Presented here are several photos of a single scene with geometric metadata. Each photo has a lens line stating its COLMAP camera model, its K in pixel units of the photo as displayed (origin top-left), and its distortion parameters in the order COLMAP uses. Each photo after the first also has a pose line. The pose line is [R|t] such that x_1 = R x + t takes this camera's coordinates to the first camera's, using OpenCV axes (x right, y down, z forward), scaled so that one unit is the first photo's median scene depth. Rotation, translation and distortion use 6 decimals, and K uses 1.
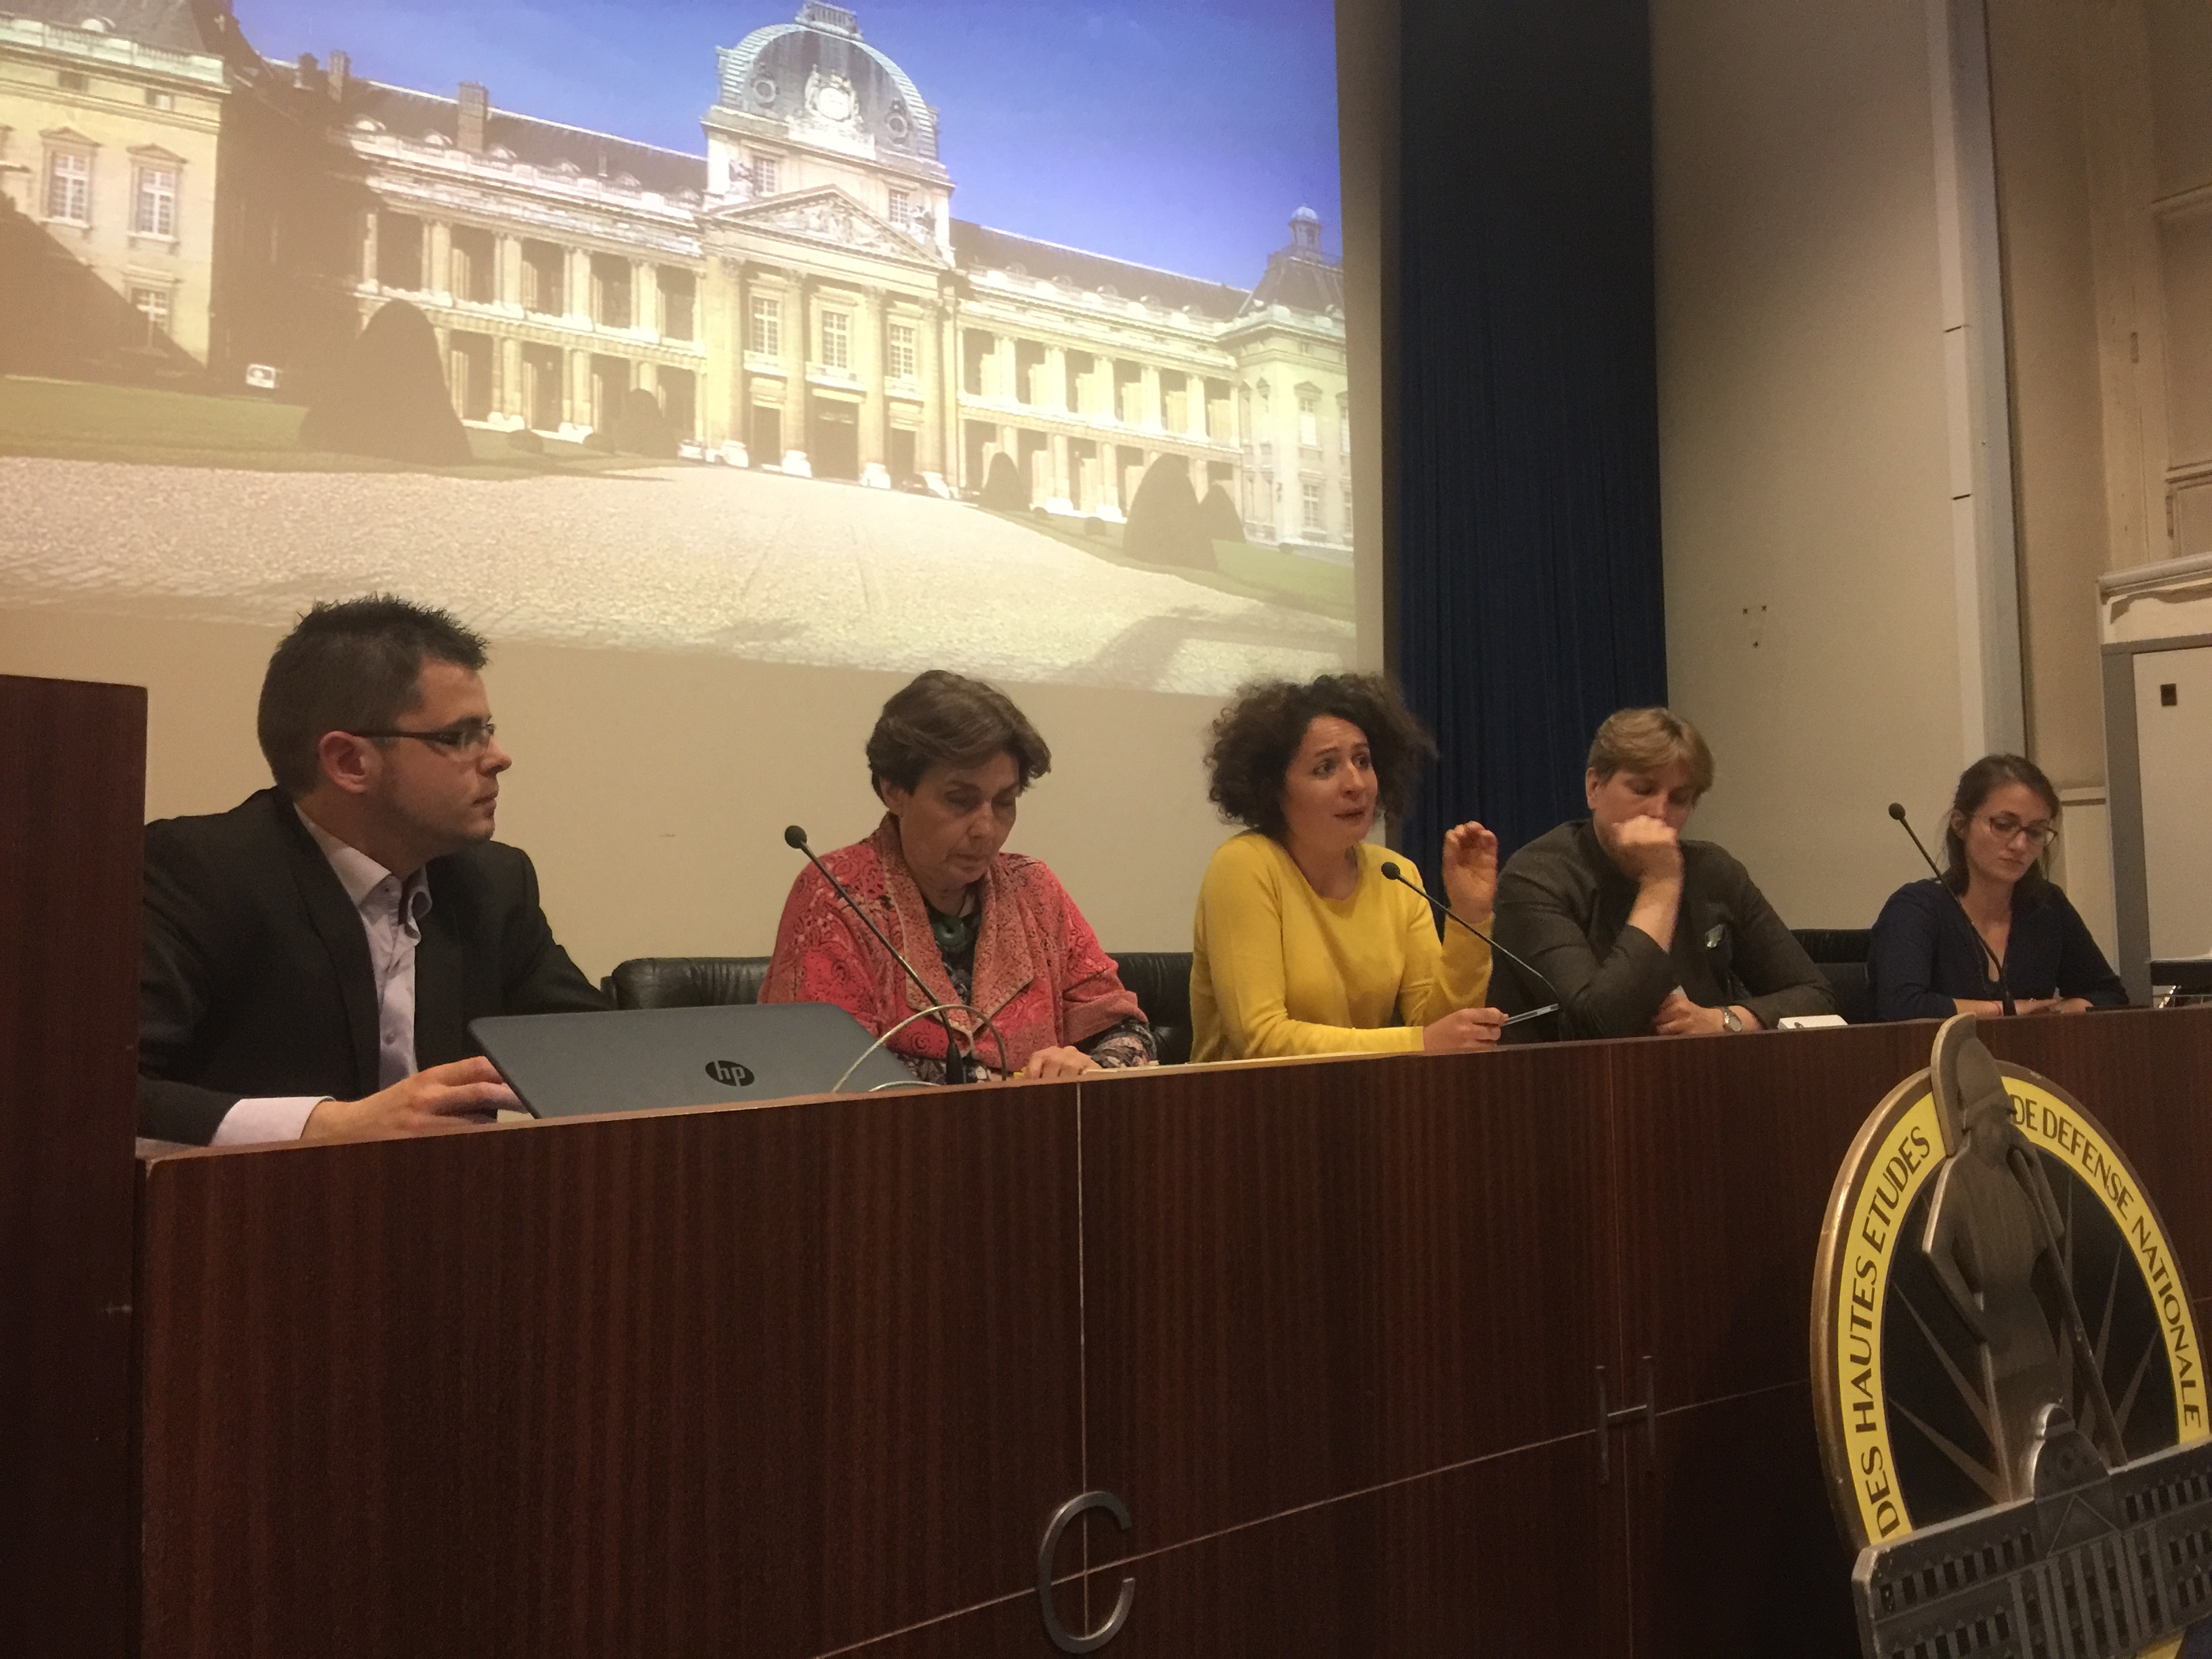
lens RADIAL K [[1859.2, 0, 1102.3], [0, 1859.2, 832.5], [0, 0, 1]] dist [0.068939, -0.110161]
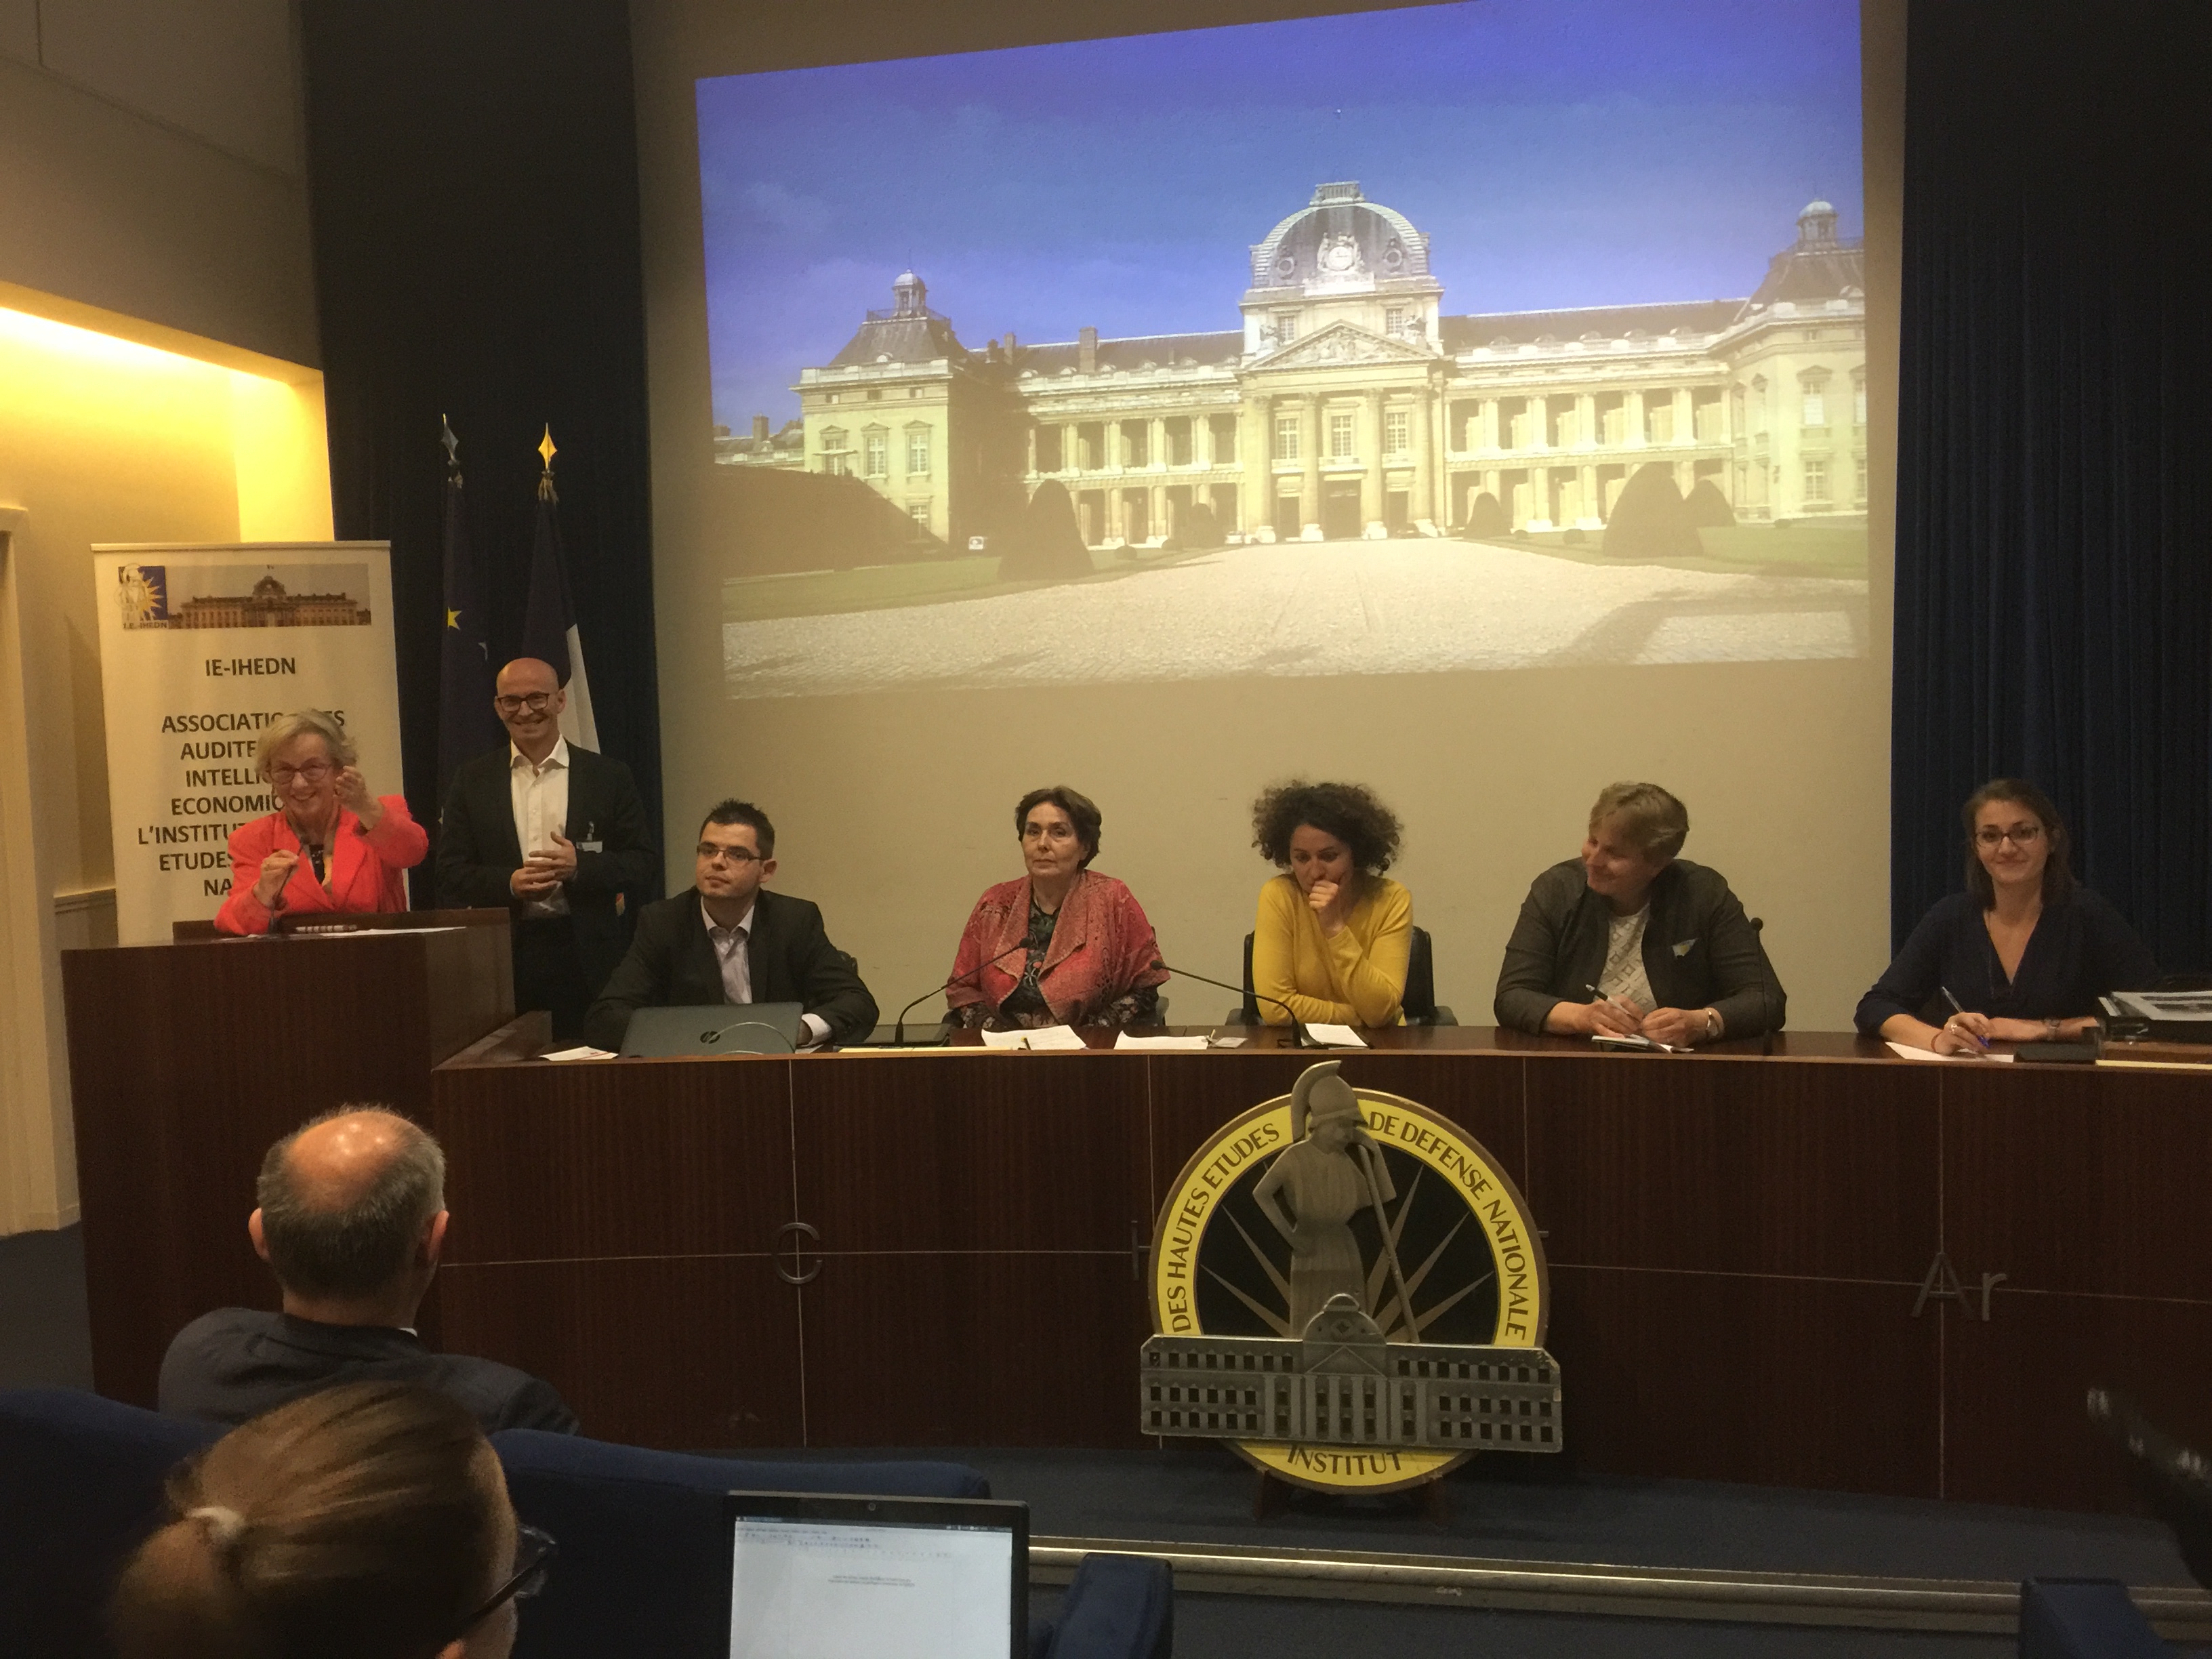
lens RADIAL K [[1859.2, 0, 1098.2], [0, 1859.2, 822.1], [0, 0, 1]] dist [0.068939, -0.110161]
pose [[0.714675, 0.041553, -0.698221, 0.735241], [0.060516, 0.990817, 0.120908, -0.164865], [0.696834, -0.128664, 0.705598, -0.145111]]
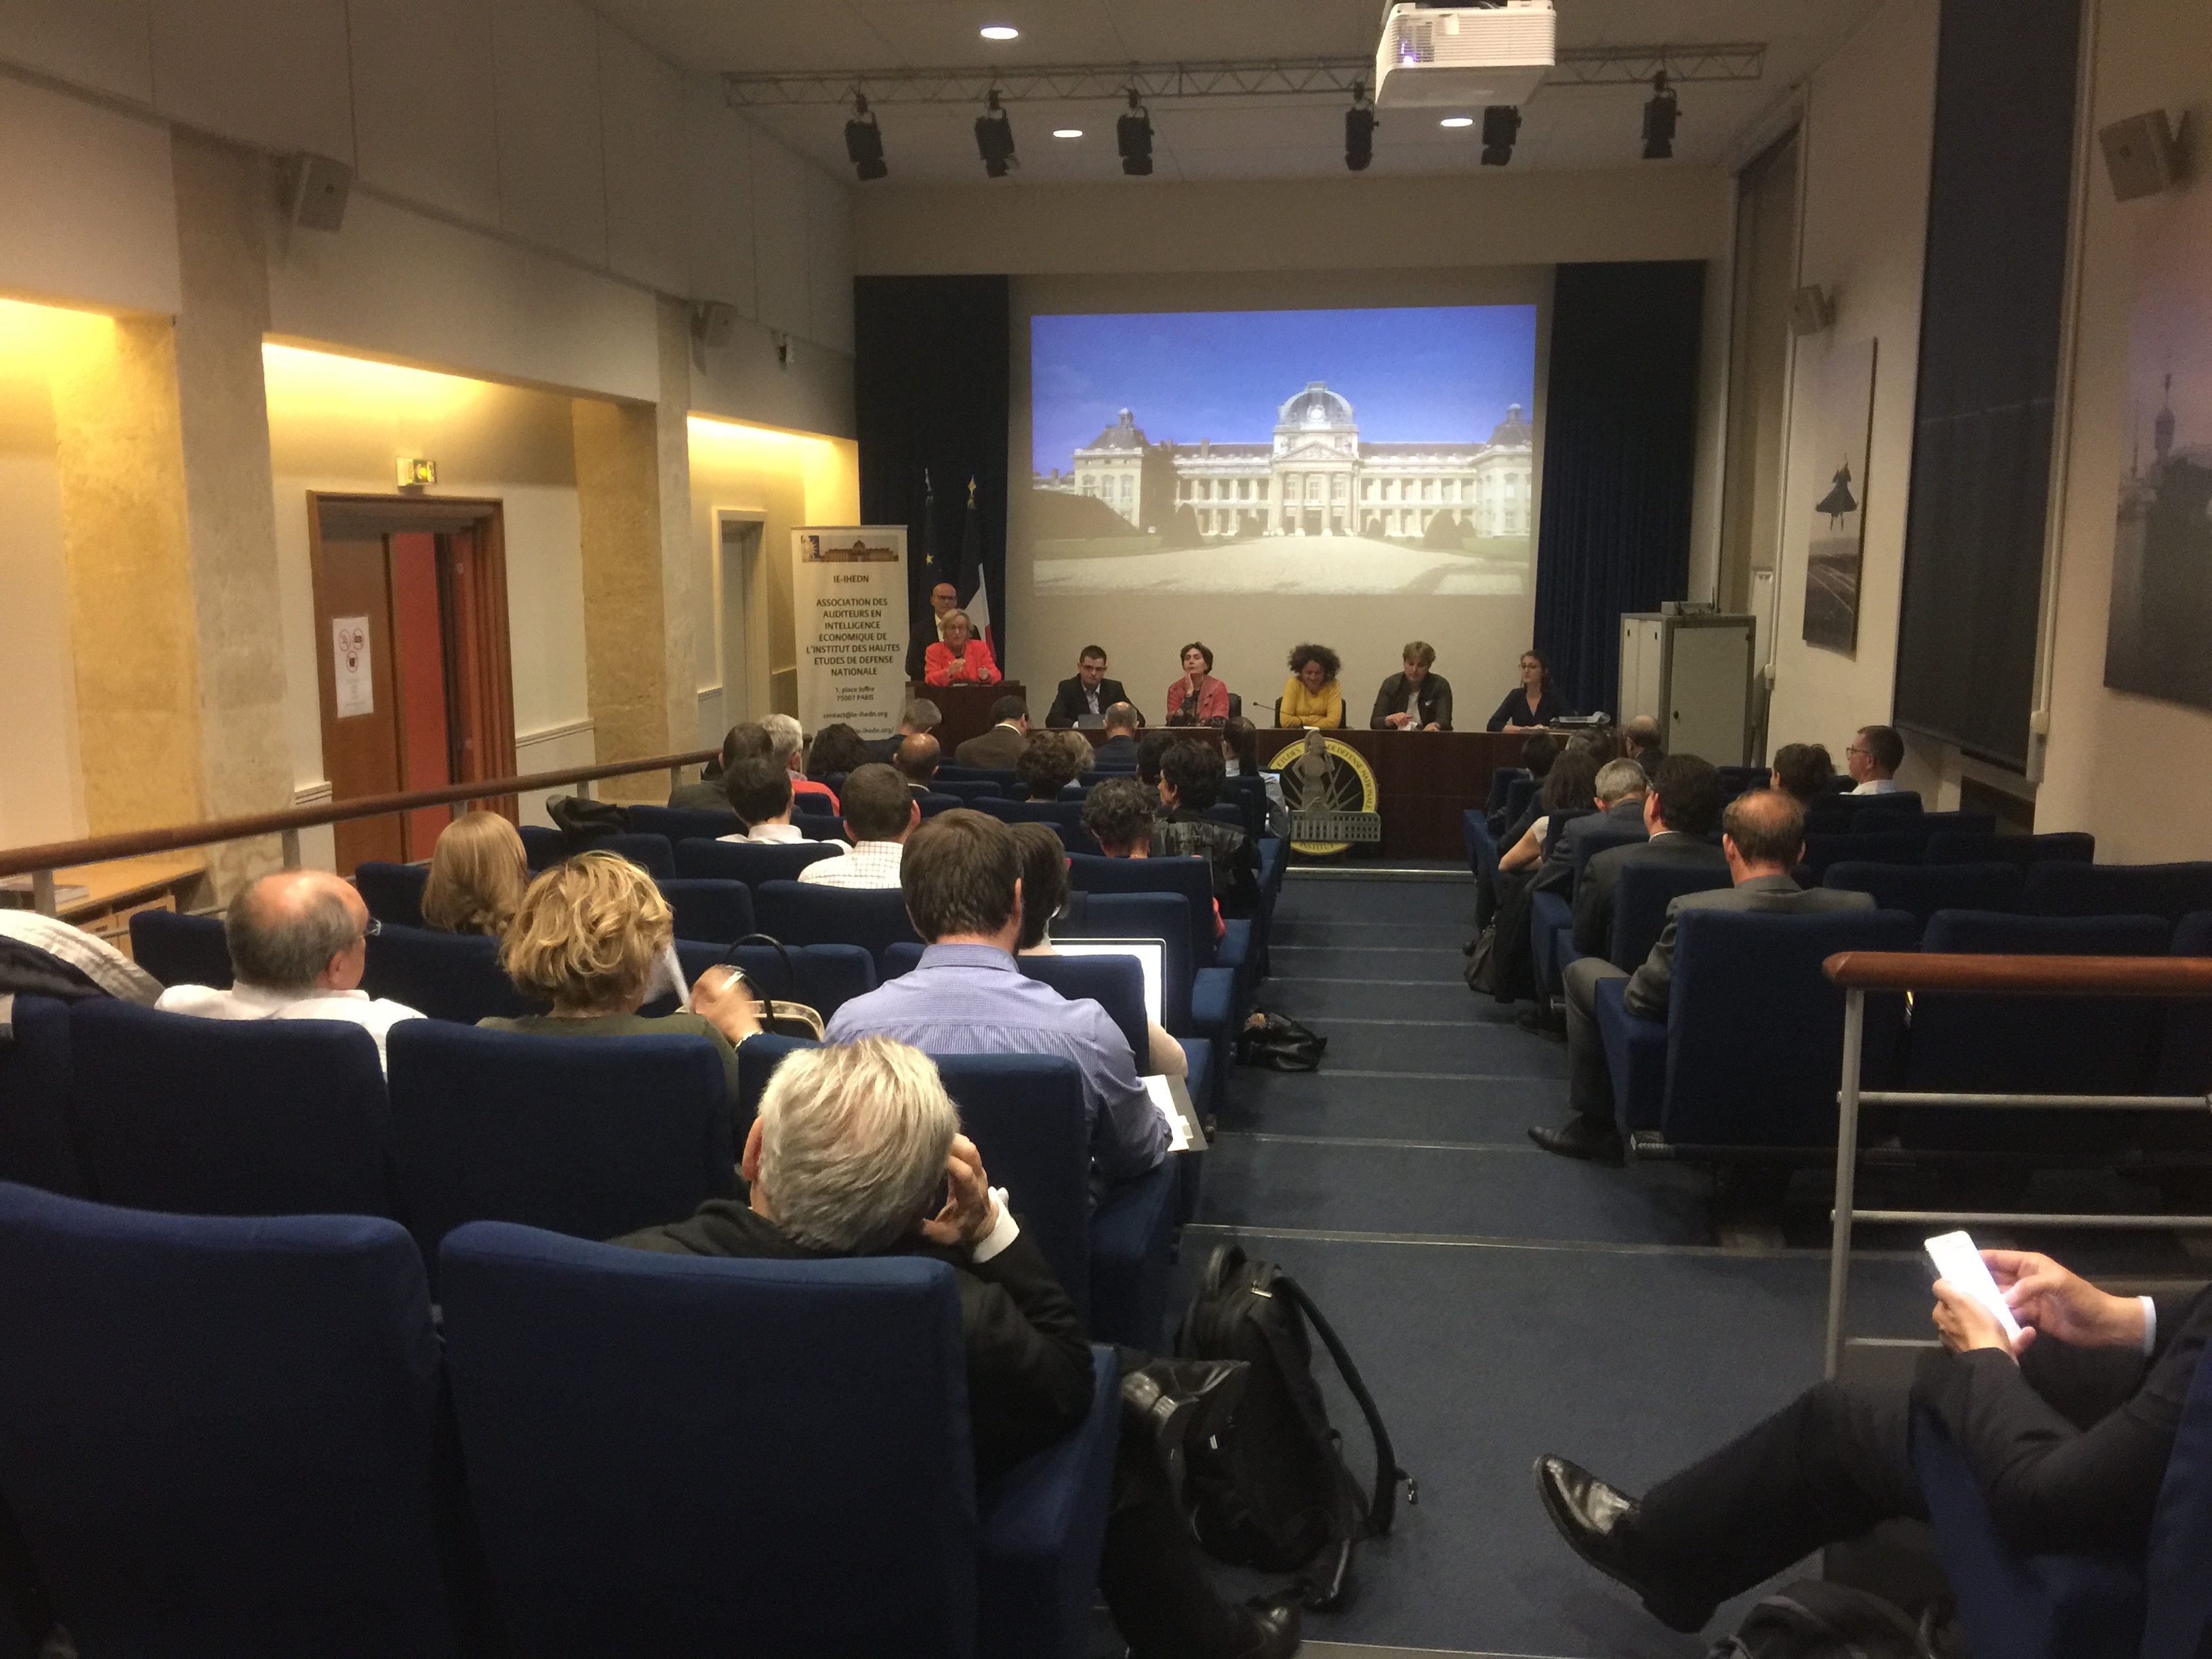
lens RADIAL K [[1859.2, 0, 1109.3], [0, 1859.2, 812.6], [0, 0, 1]] dist [0.068939, -0.110161]
pose [[0.753592, 0.115856, -0.647053, 1.804355], [0.026409, 0.978215, 0.205908, -0.408607], [0.656812, -0.172259, 0.734115, -1.754653]]
